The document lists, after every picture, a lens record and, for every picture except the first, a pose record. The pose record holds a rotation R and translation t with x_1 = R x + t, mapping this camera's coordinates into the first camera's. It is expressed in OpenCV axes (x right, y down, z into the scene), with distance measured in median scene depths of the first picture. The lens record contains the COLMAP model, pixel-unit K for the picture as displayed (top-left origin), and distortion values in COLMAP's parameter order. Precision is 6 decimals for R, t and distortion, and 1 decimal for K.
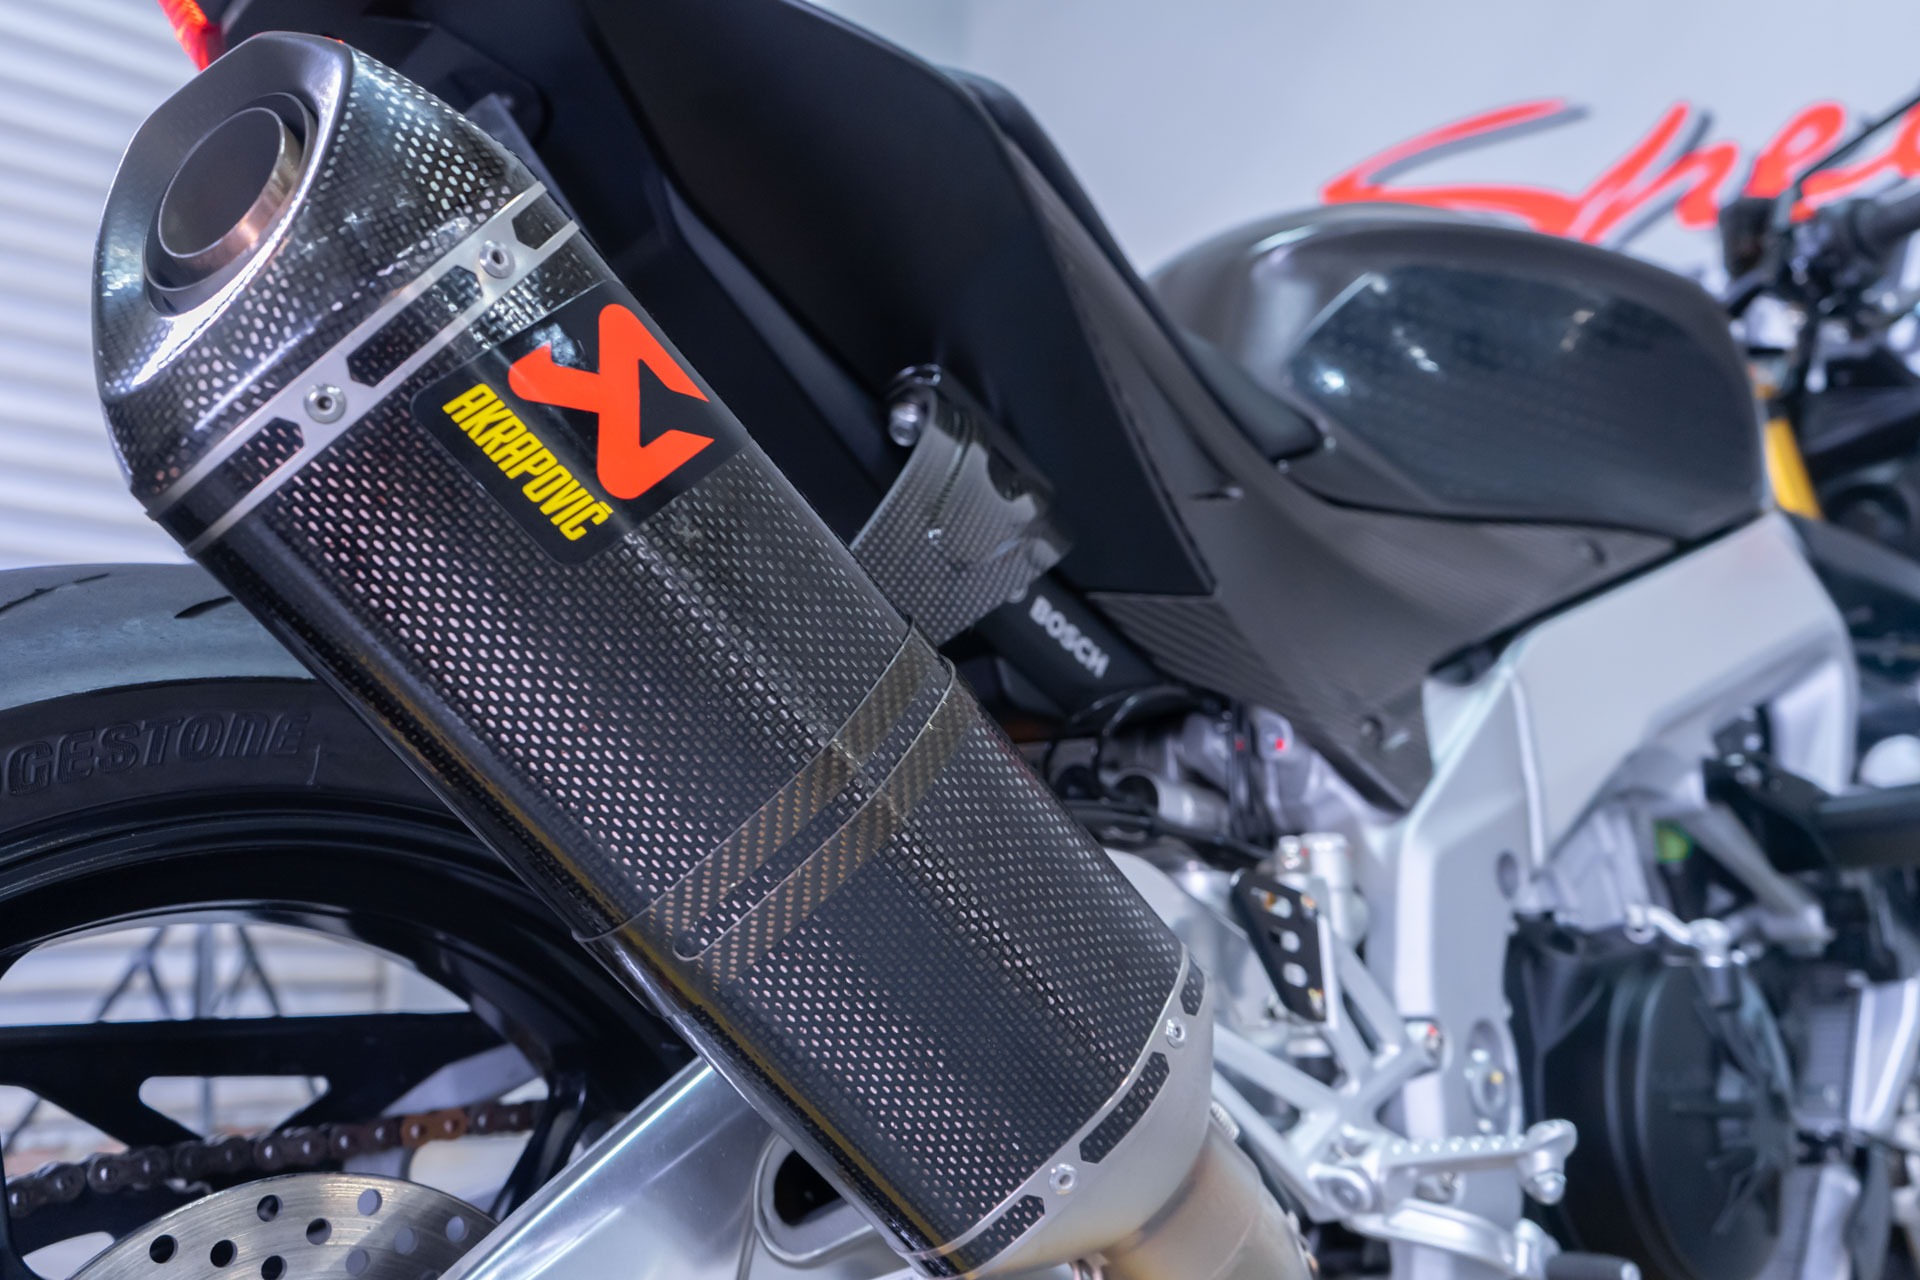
lens RADIAL K [[1695.0, 0, 969.2], [0, 1695.0, 648.4], [0, 0, 1]] dist [-0.003747, 0.021787]
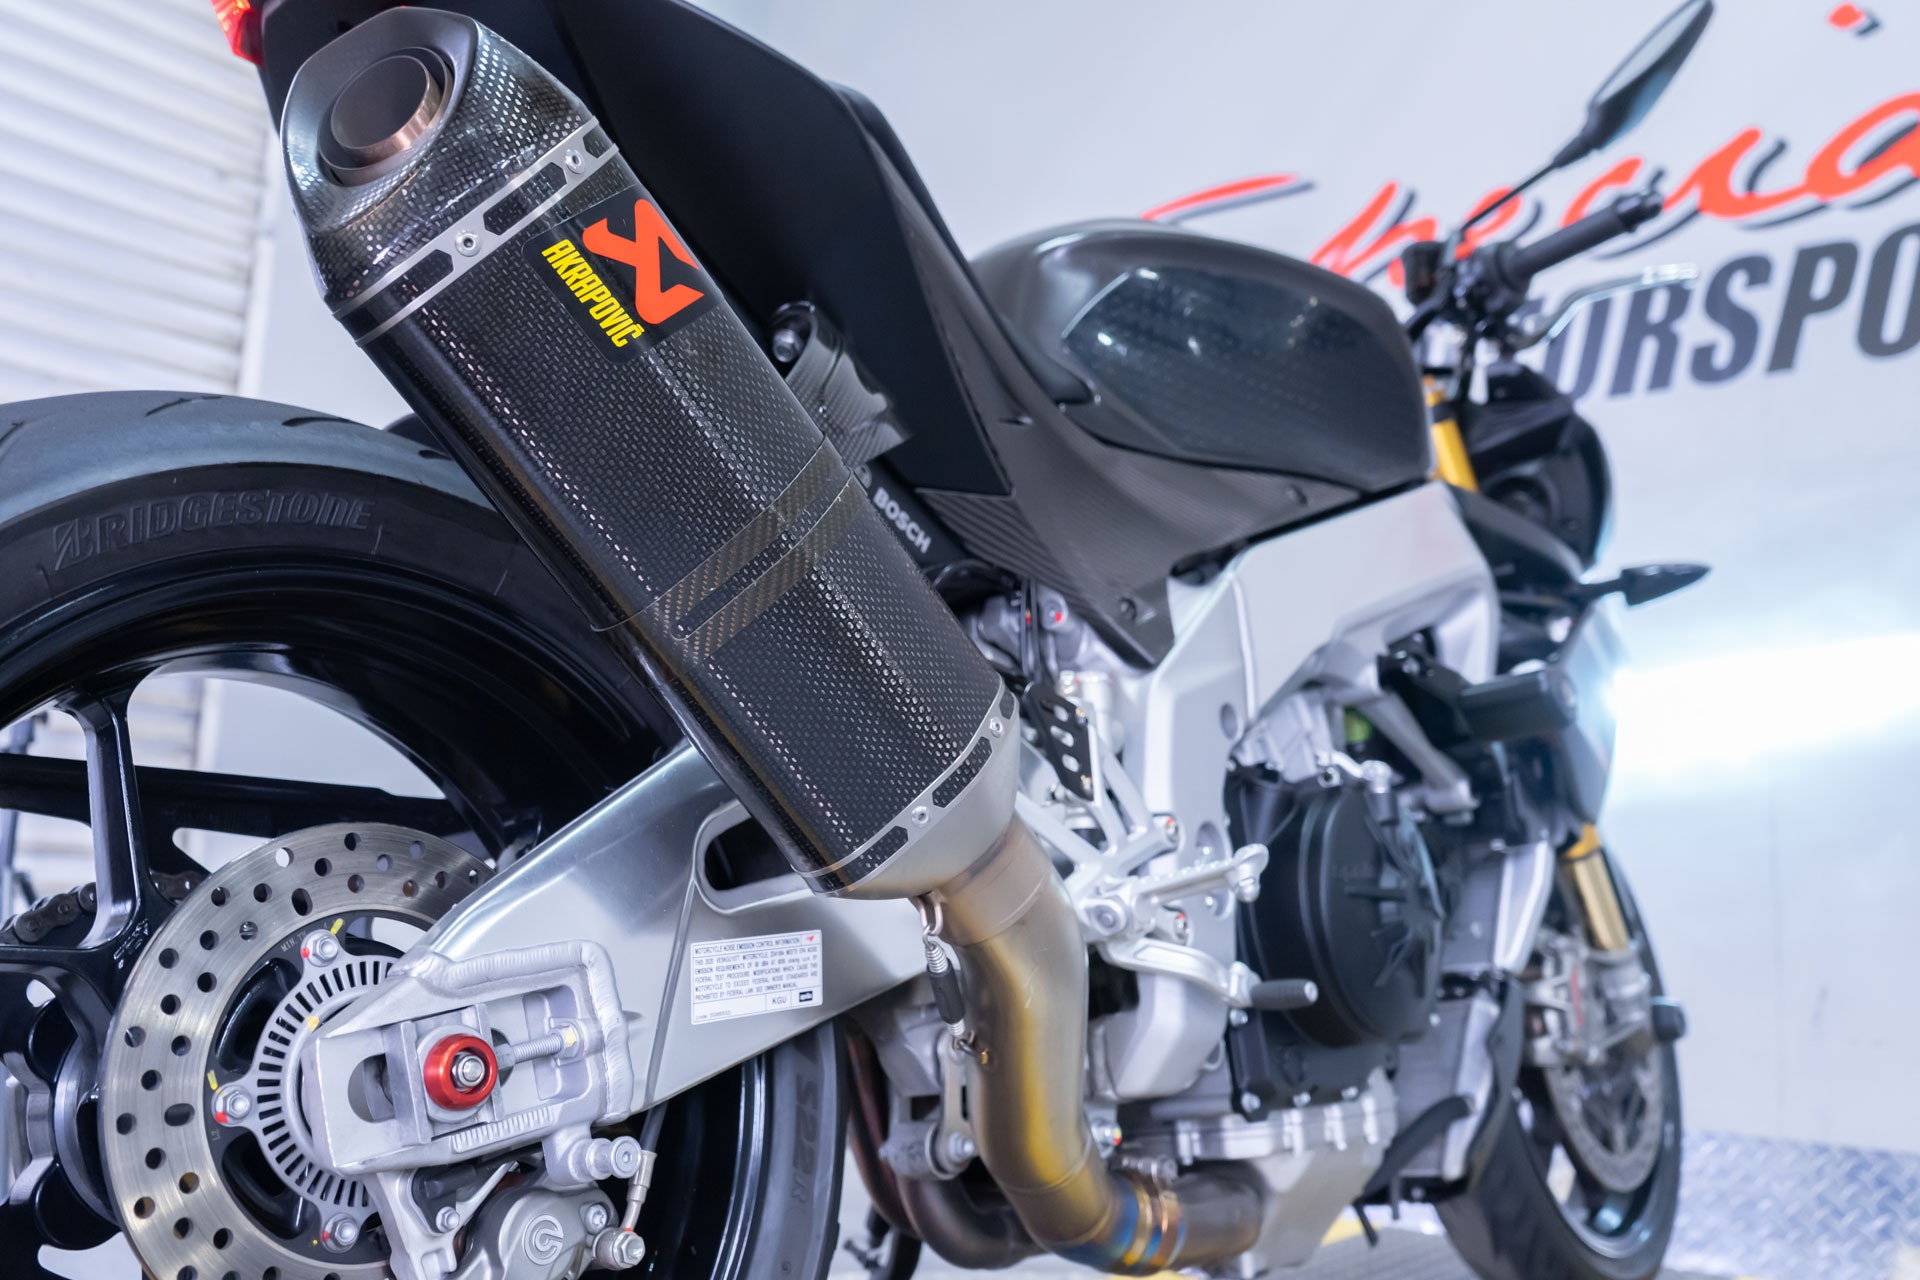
lens RADIAL K [[1695.0, 0, 959.6], [0, 1695.0, 641.9], [0, 0, 1]] dist [-0.003747, 0.021787]
pose [[0.990706, 0.019330, 0.134642, -0.071958], [-0.013736, 0.999008, -0.042357, 0.143945], [-0.135327, 0.040114, 0.989989, -0.297291]]
